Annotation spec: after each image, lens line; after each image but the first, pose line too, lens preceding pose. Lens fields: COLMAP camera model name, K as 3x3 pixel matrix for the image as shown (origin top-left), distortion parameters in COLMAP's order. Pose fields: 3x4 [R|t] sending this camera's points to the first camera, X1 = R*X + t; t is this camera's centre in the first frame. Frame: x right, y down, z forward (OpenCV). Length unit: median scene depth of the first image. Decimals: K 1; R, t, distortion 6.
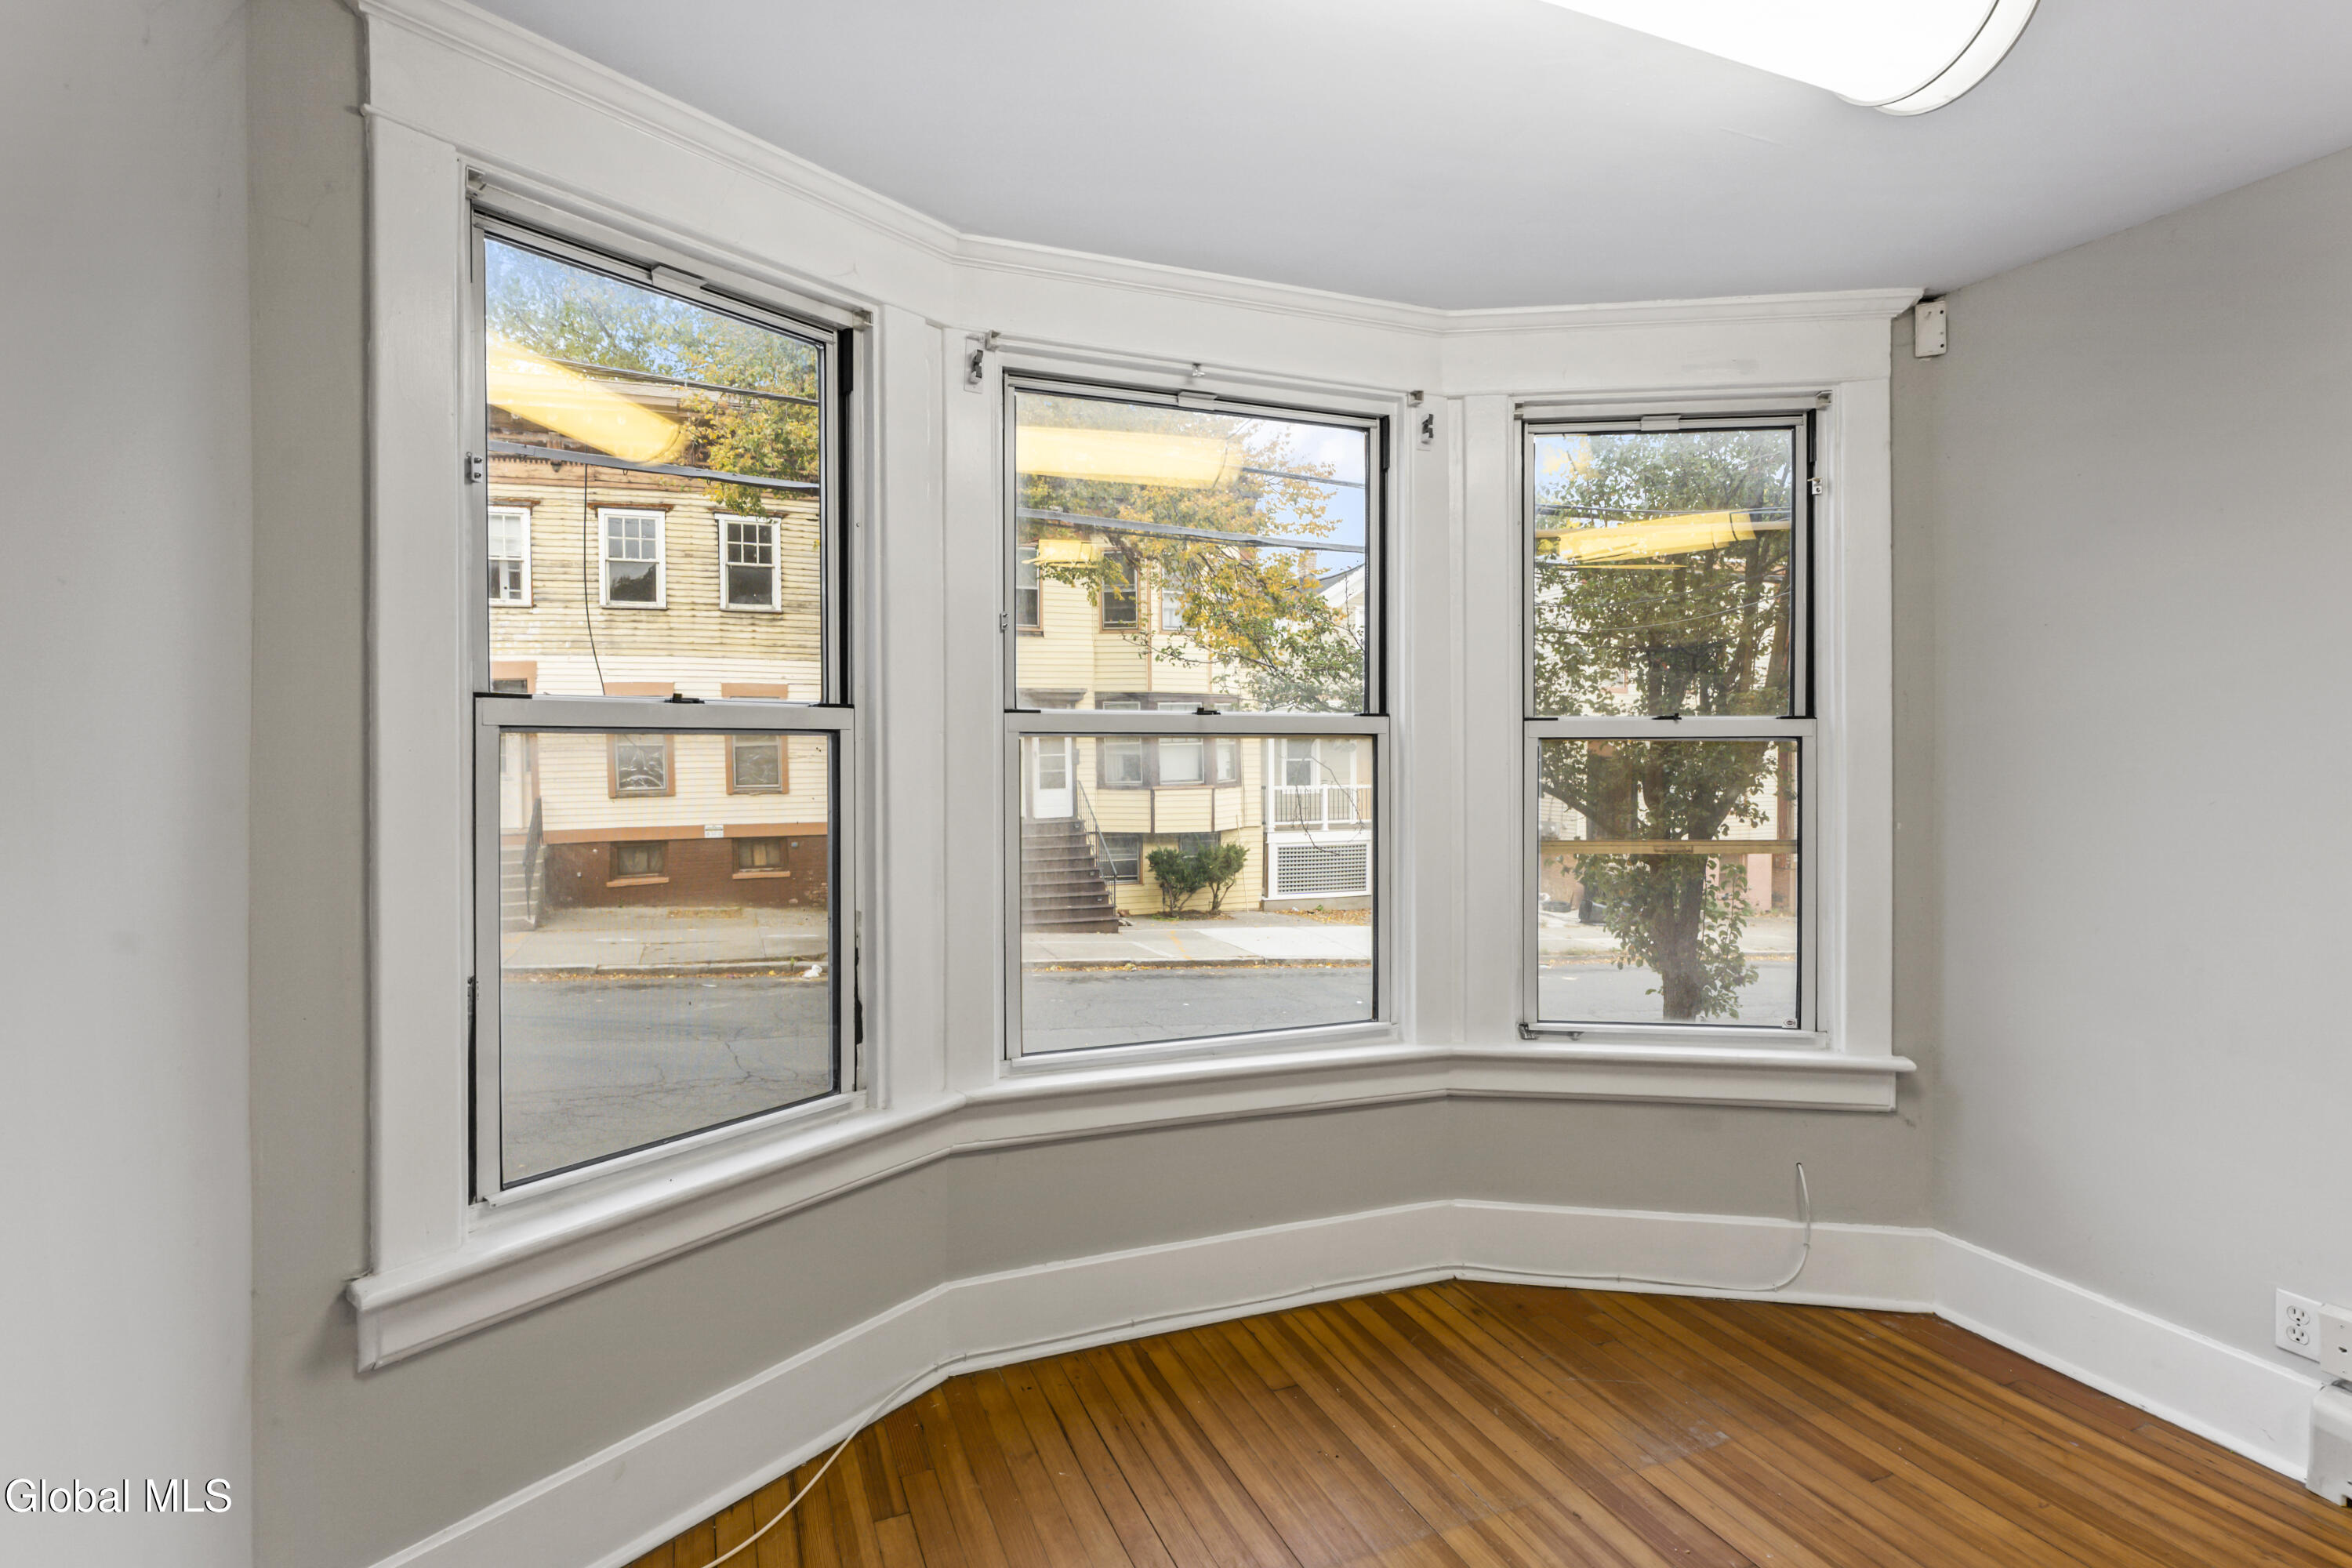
lens RADIAL K [[1160.5, 0, 1173.0], [0, 1160.5, 743.2], [0, 0, 1]] dist [-0.002267, 0.000171]
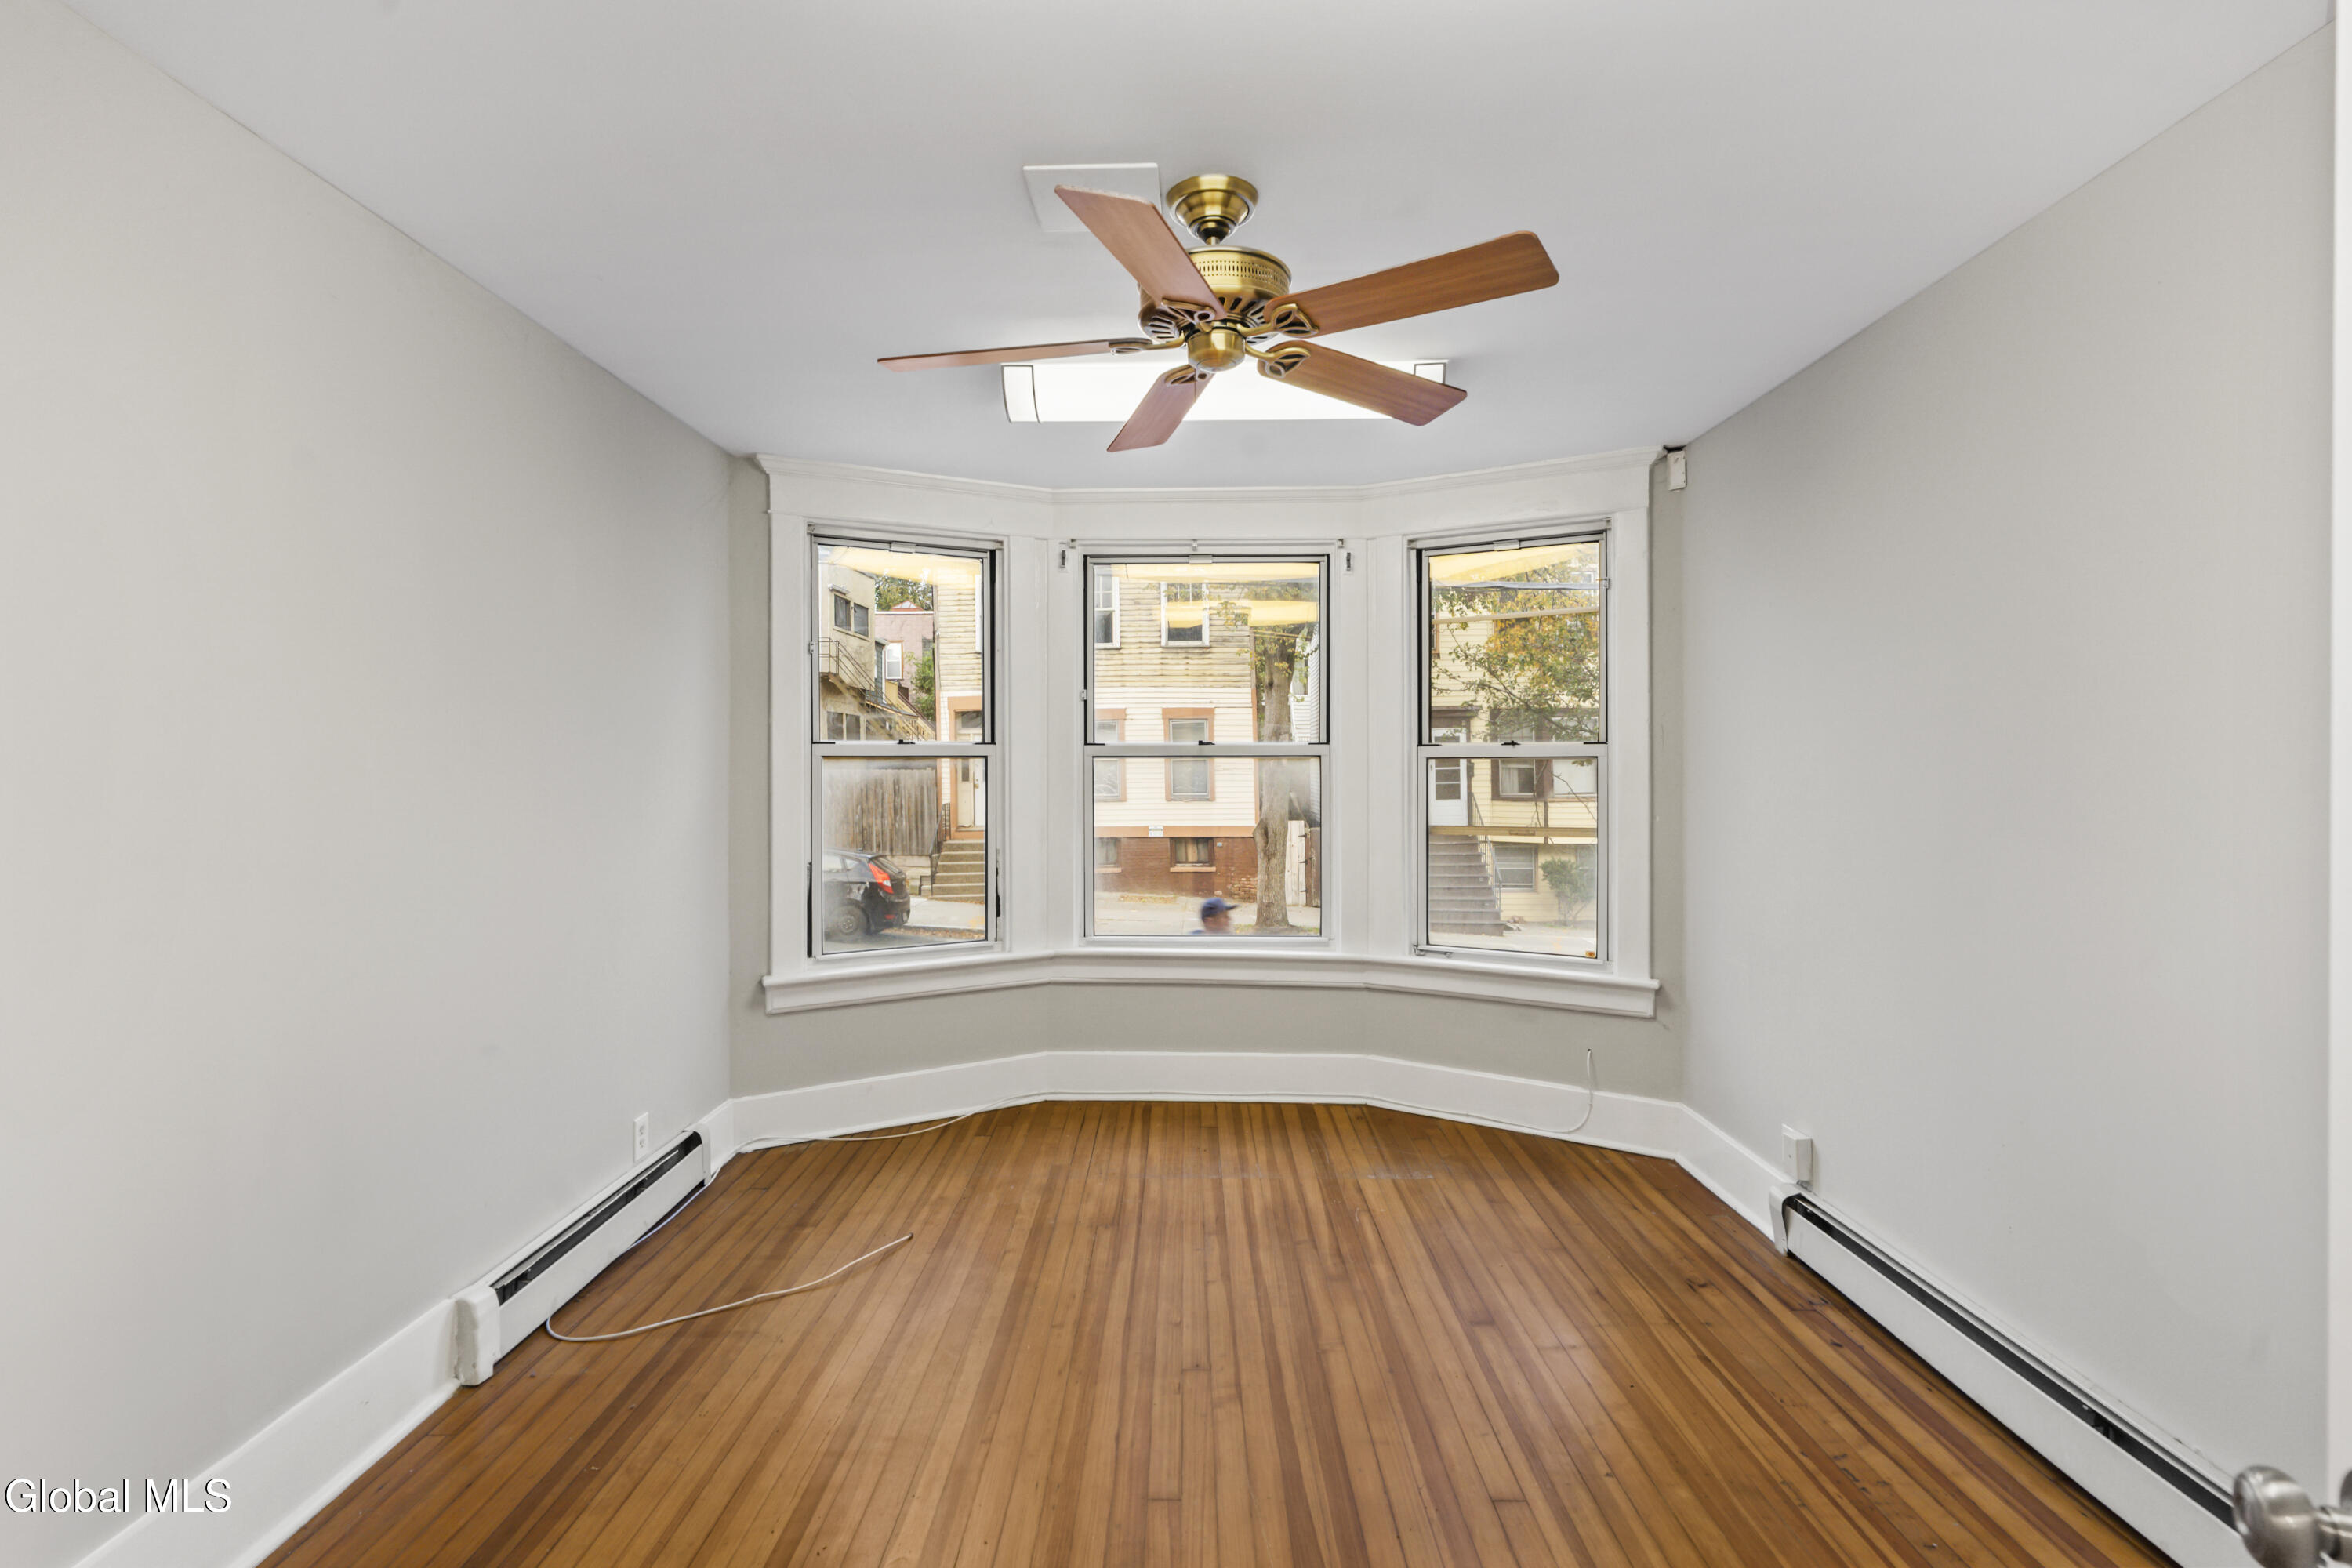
lens RADIAL K [[1160.5, 0, 1173.0], [0, 1160.5, 743.2], [0, 0, 1]] dist [-0.002267, 0.000171]
pose [[0.913244, -0.007806, -0.407338, 0.695784], [0.003279, 0.999925, -0.011811, -0.007279], [0.407400, 0.009450, 0.913201, -0.578657]]
